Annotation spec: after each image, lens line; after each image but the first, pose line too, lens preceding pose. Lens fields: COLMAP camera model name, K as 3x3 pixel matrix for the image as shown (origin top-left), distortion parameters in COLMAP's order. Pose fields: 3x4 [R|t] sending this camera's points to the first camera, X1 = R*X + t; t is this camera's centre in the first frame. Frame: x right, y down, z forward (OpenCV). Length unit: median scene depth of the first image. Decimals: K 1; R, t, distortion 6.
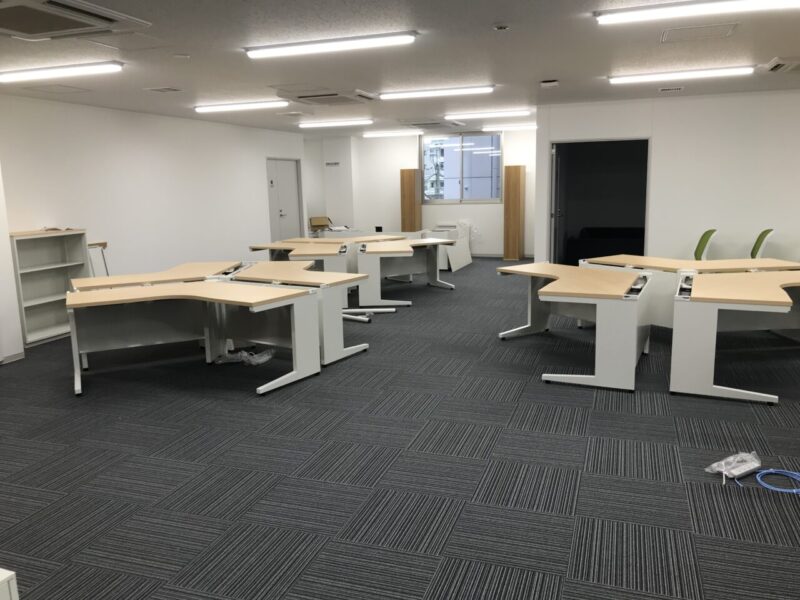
lens RADIAL K [[663.9, 0, 399.9], [0, 663.9, 303.6], [0, 0, 1]] dist [0.061664, -0.034833]
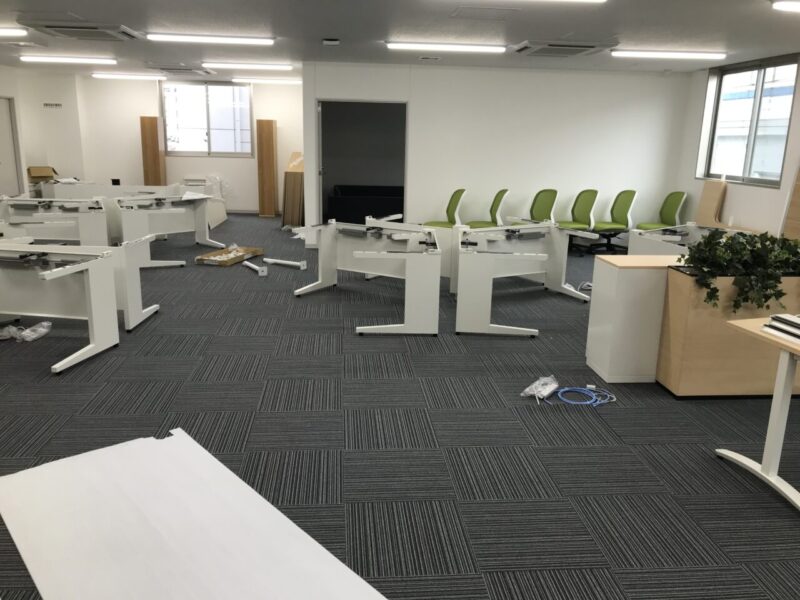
lens RADIAL K [[663.9, 0, 395.6], [0, 663.9, 300.0], [0, 0, 1]] dist [0.061664, -0.034833]
pose [[0.915667, -0.057945, 0.397740, -0.125767], [0.033565, 0.997121, 0.067994, -0.004411], [-0.400534, -0.048909, 0.914975, 0.012207]]
